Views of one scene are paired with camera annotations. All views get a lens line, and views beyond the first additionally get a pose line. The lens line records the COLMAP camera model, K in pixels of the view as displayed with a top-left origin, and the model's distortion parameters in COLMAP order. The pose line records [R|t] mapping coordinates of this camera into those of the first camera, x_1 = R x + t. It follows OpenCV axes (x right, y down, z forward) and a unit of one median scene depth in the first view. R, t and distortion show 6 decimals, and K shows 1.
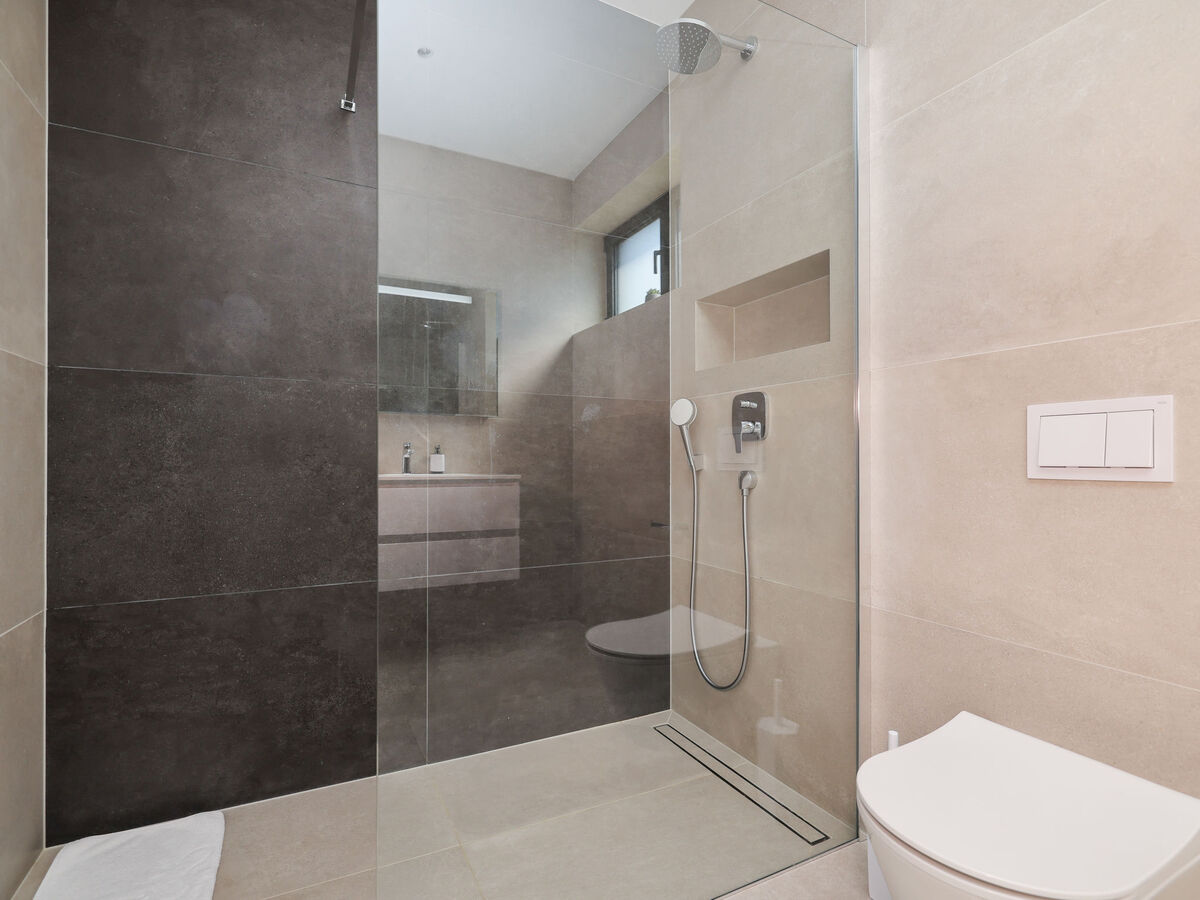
lens RADIAL K [[557.6, 0, 633.4], [0, 557.6, 464.3], [0, 0, 1]] dist [0.002141, 0.001194]
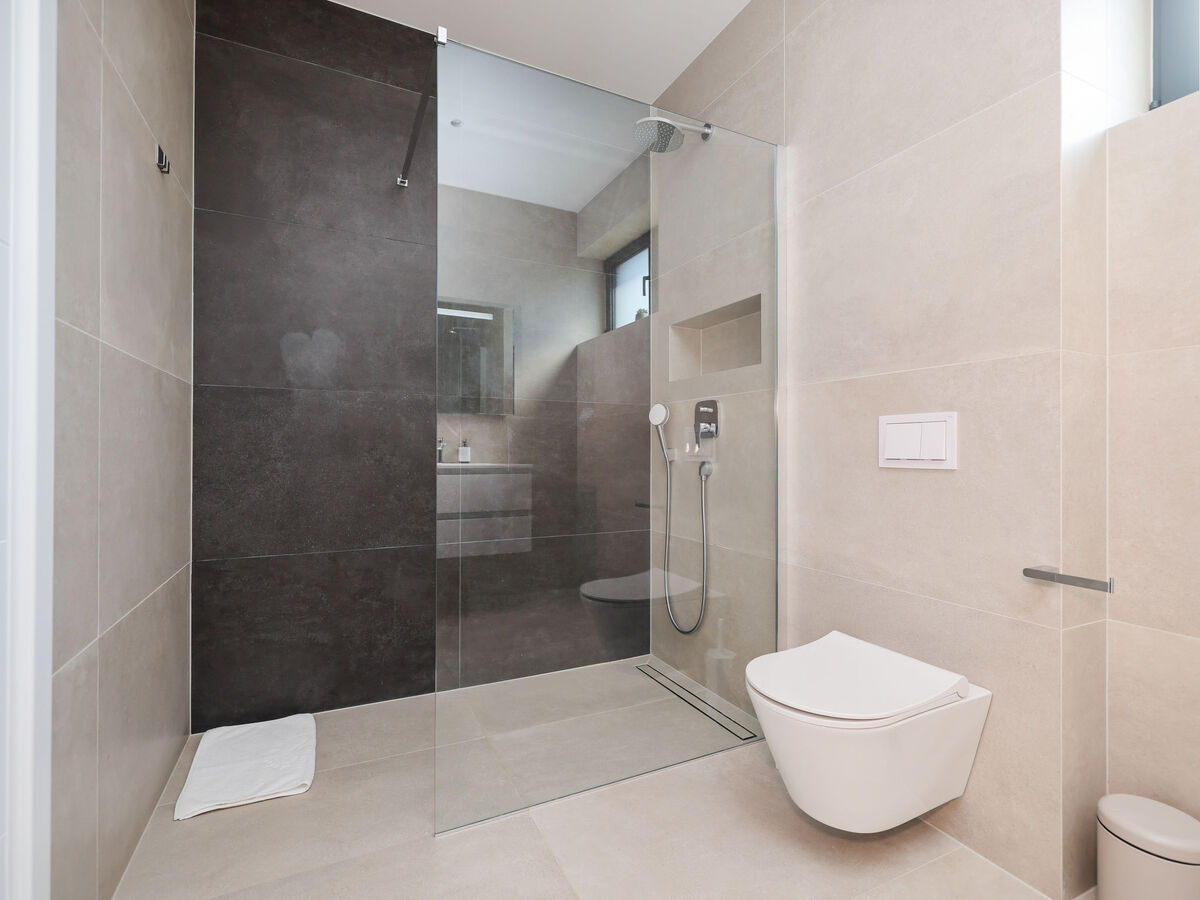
lens RADIAL K [[563.0, 0, 599.8], [0, 563.0, 449.3], [0, 0, 1]] dist [-0.000518, 0.000083]
pose [[0.996122, -0.000396, -0.087978, 0.071545], [-0.000372, 0.999962, -0.008719, -0.004479], [0.087978, 0.008718, 0.996084, -0.287997]]
